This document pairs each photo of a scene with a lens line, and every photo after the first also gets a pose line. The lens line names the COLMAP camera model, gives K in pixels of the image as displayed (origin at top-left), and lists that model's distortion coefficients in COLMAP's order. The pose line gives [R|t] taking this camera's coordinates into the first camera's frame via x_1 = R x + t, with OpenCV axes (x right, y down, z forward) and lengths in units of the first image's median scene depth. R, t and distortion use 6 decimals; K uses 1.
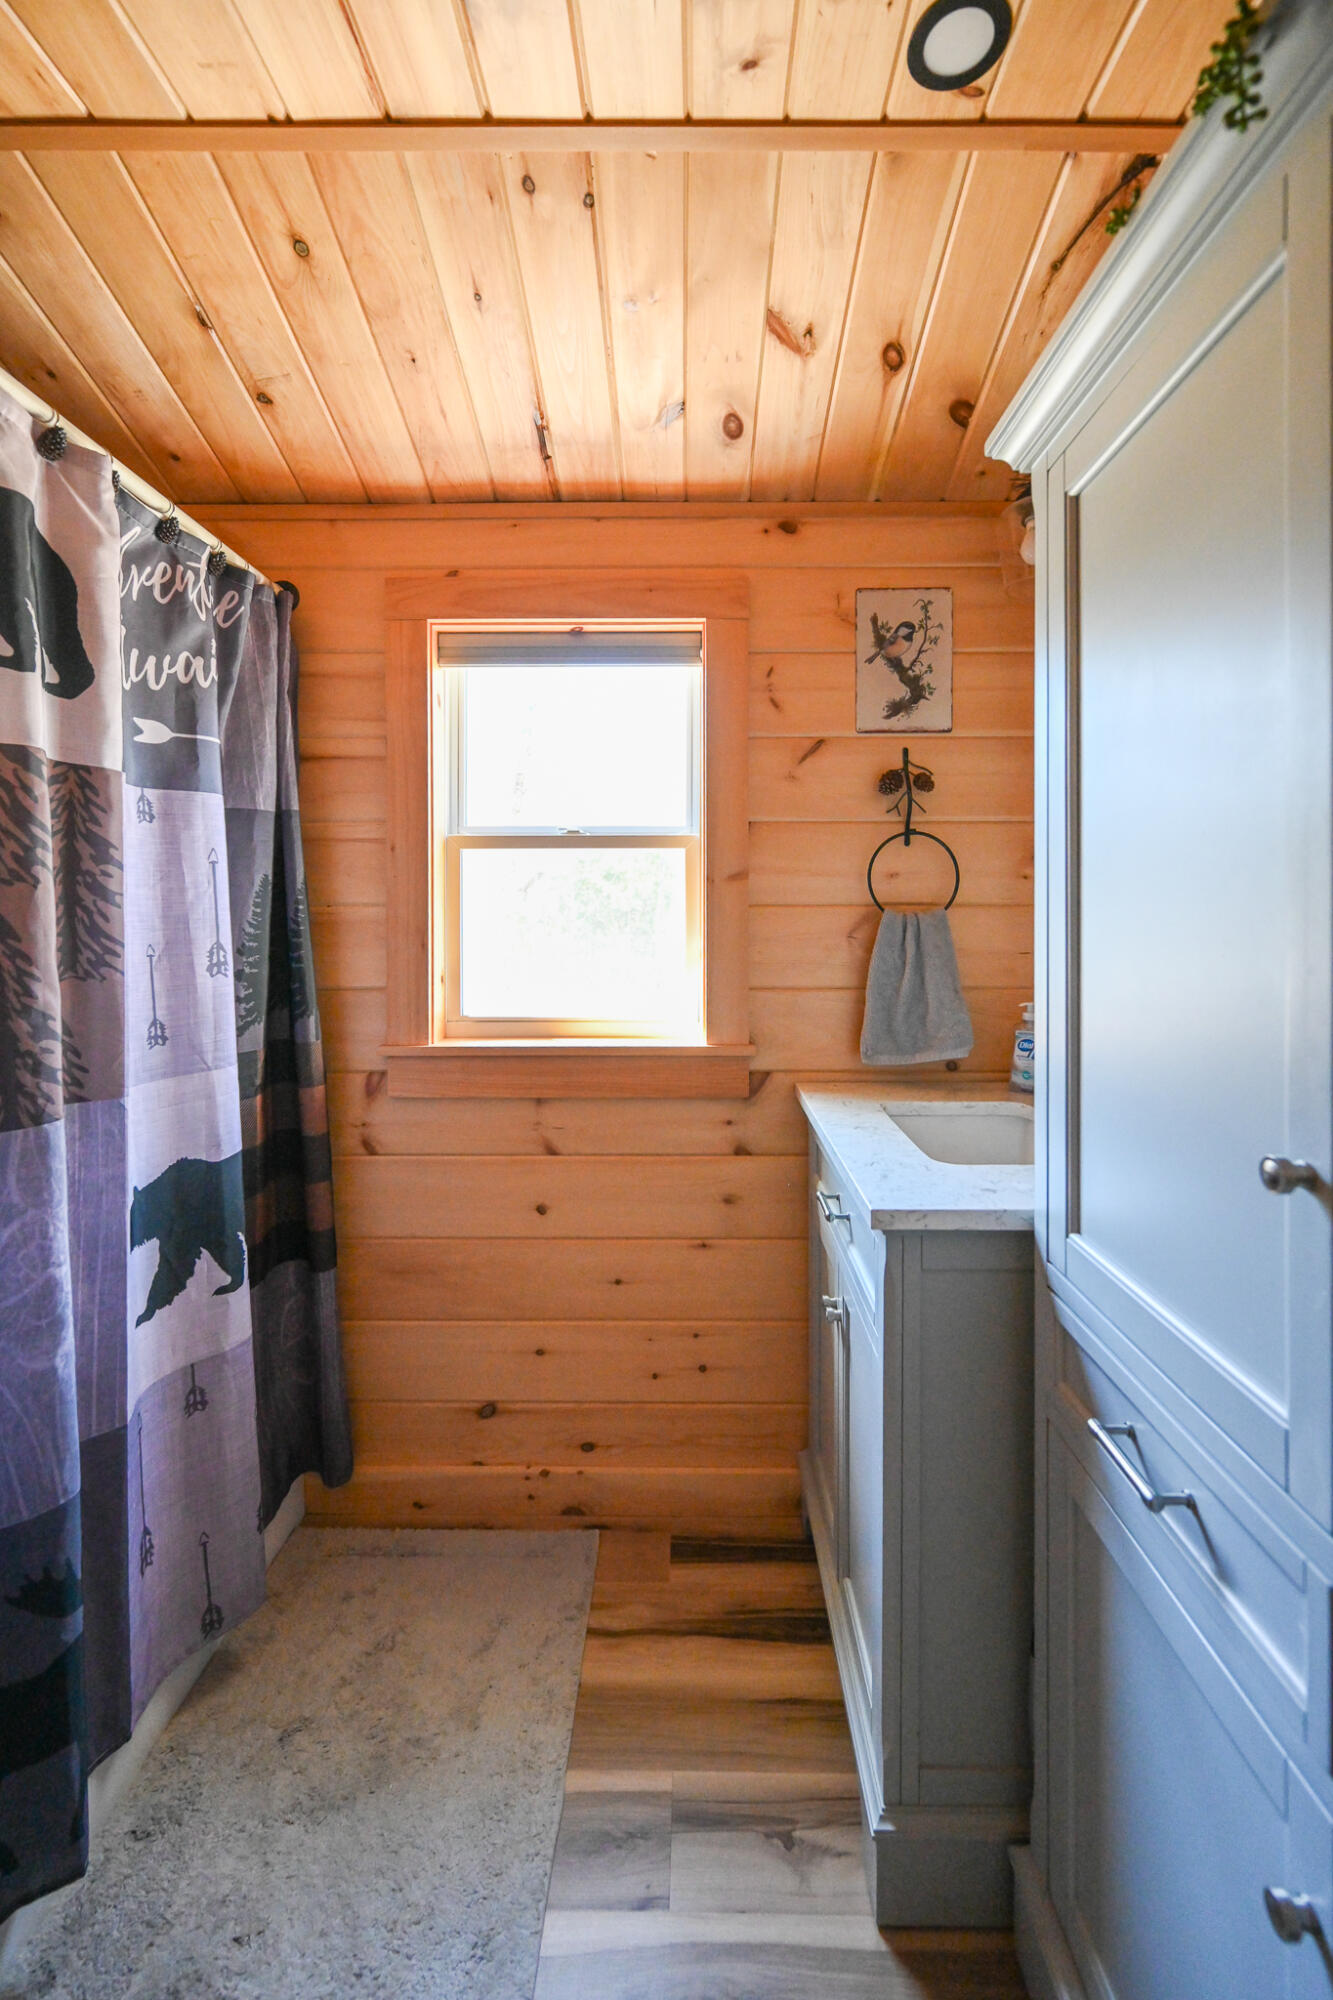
lens RADIAL K [[876.9, 0, 681.1], [0, 876.9, 922.5], [0, 0, 1]] dist [-0.000497, -0.000284]
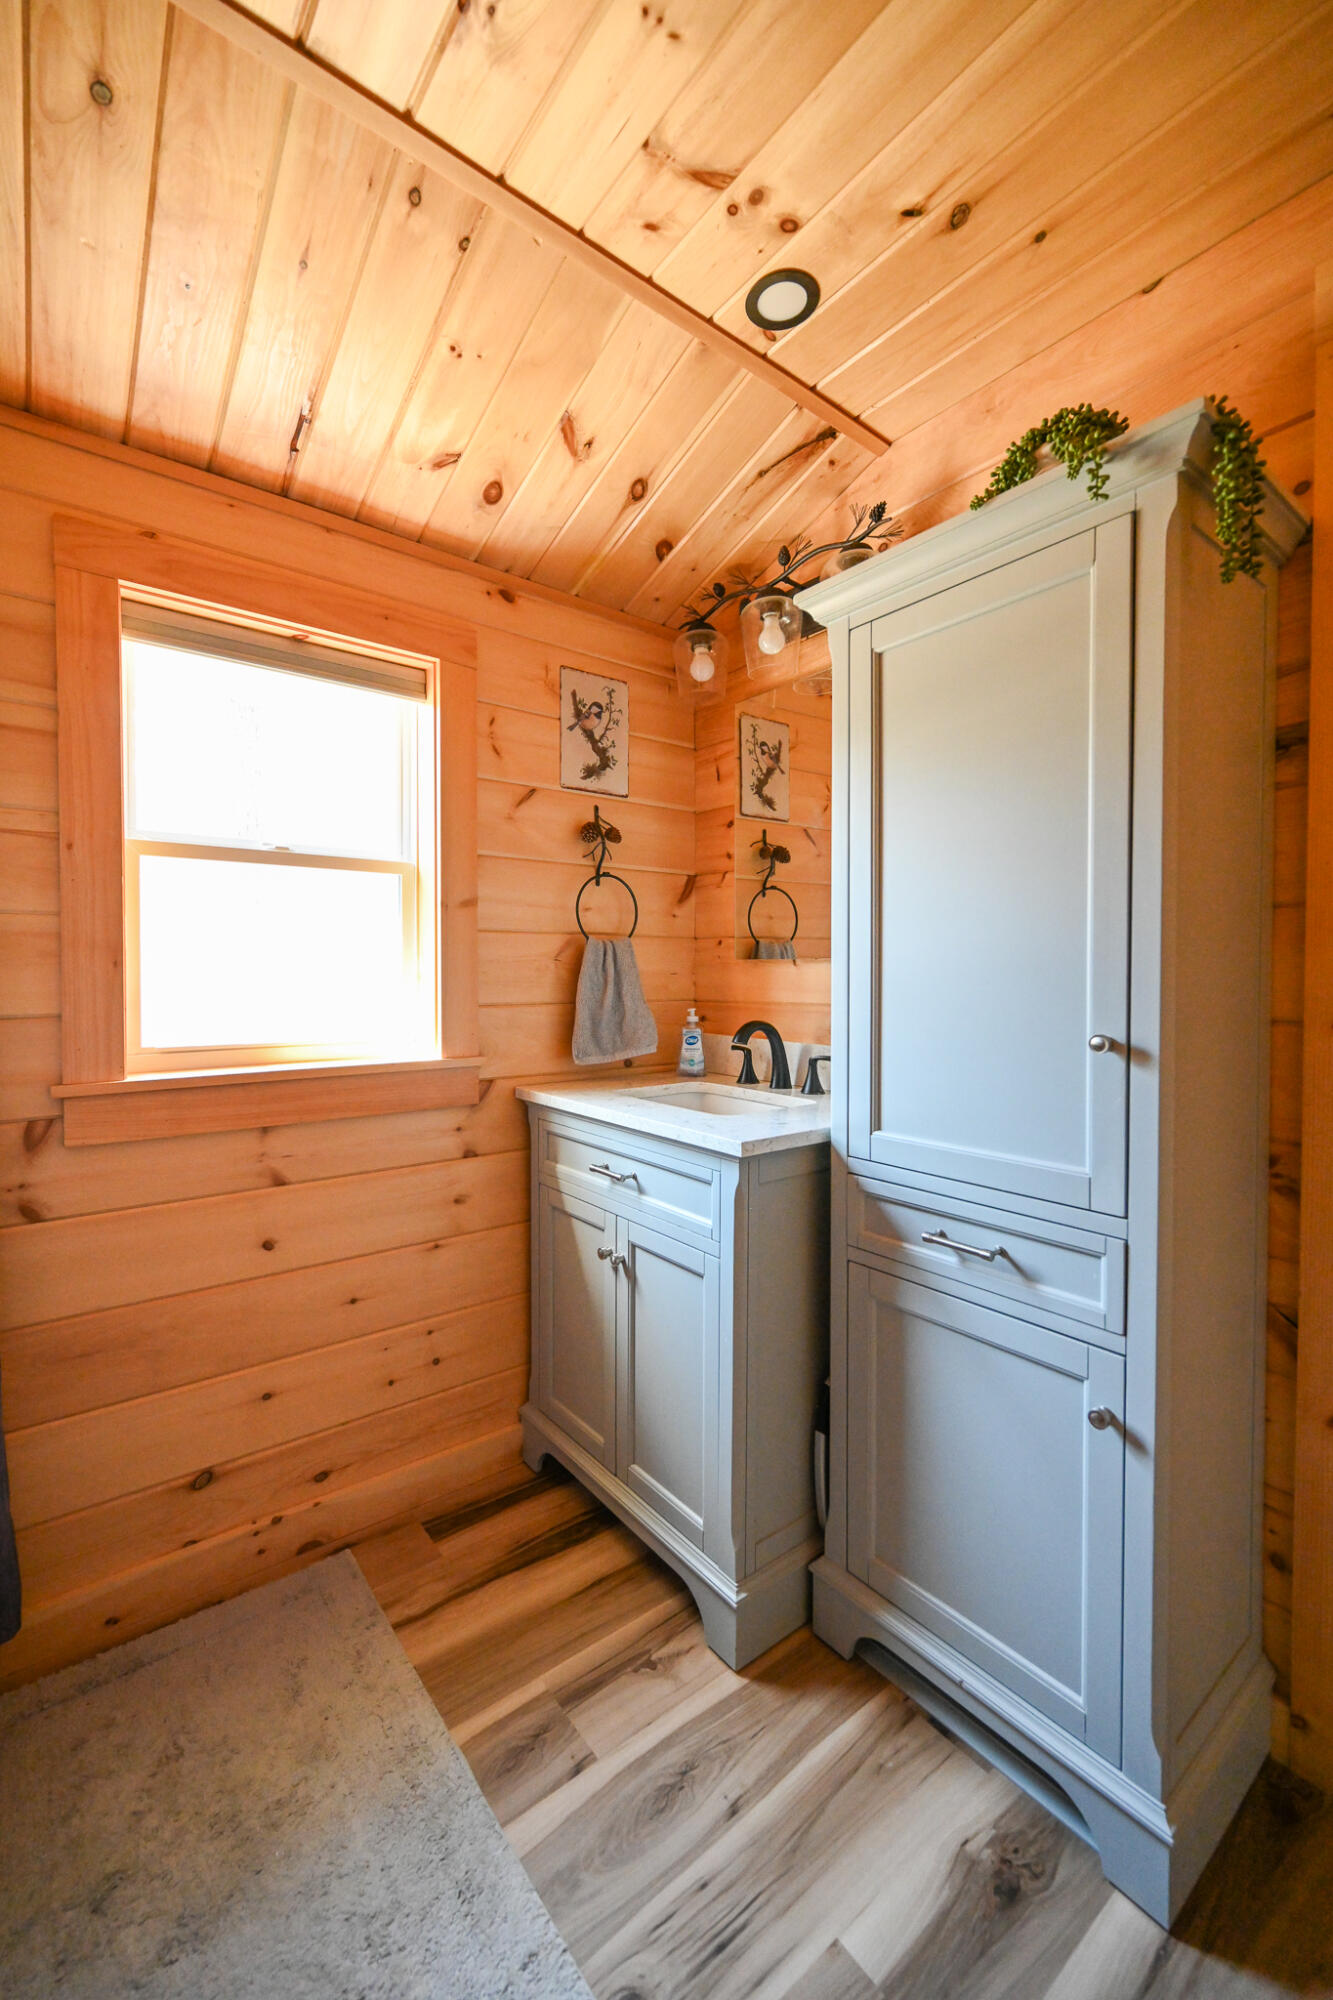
lens RADIAL K [[807.9, 0, 661.8], [0, 807.9, 990.0], [0, 0, 1]] dist [0.000313, 0.000046]
pose [[0.784194, -0.009294, 0.620446, -0.390943], [0.002983, 0.999933, 0.011207, 0.047582], [-0.620509, -0.006938, 0.784169, 0.061427]]
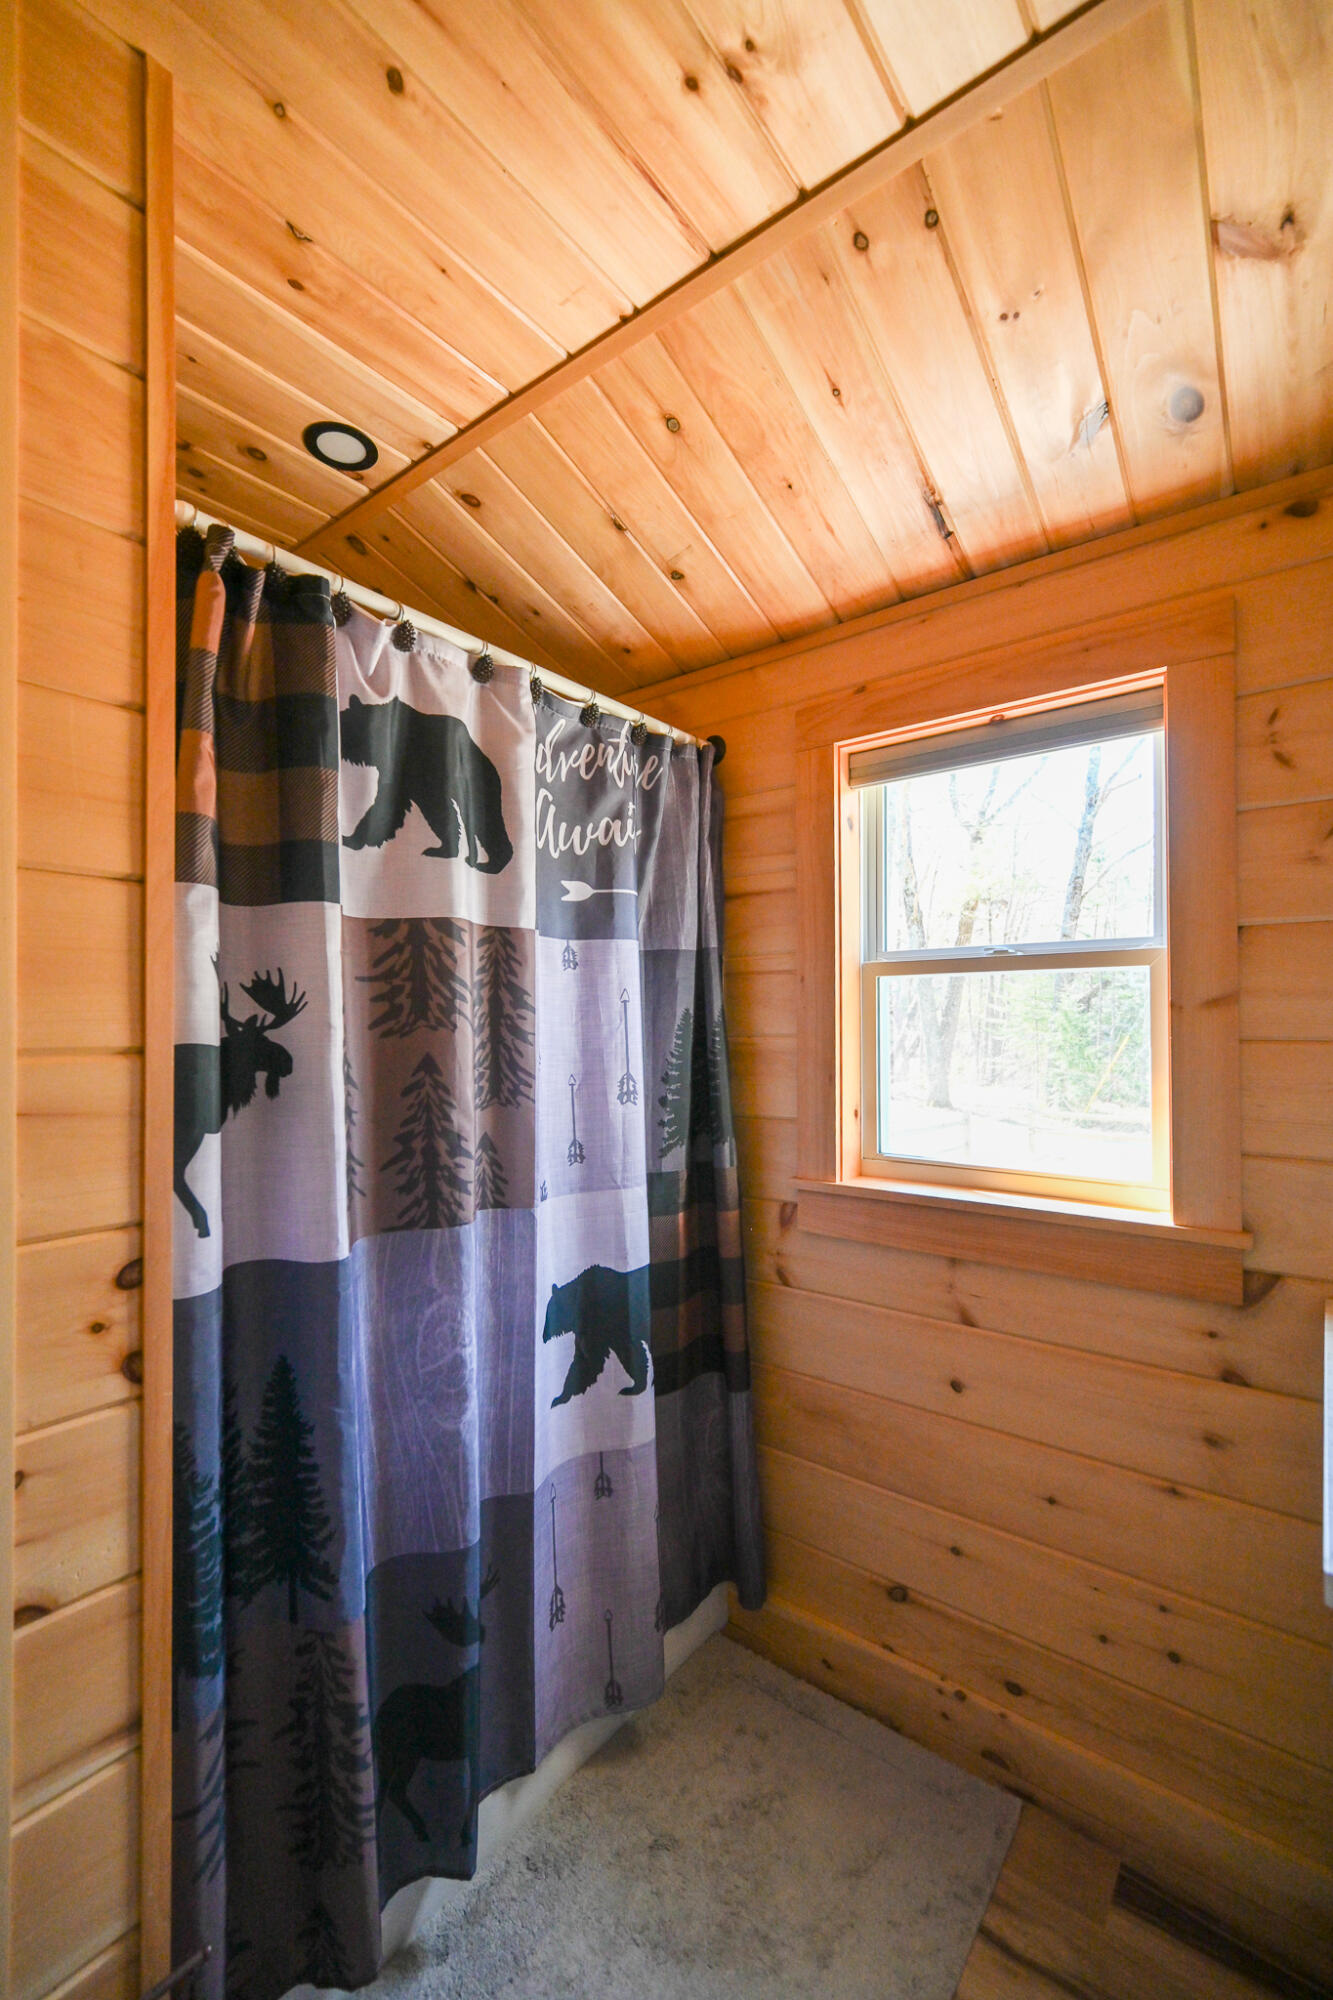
lens RADIAL K [[843.4, 0, 639.7], [0, 843.4, 1013.3], [0, 0, 1]] dist [0.000555, -0.000028]
pose [[0.784694, -0.010354, -0.619797, 0.126636], [-0.004664, 0.999734, -0.022605, -0.025373], [0.619866, 0.020628, 0.784437, 0.147034]]
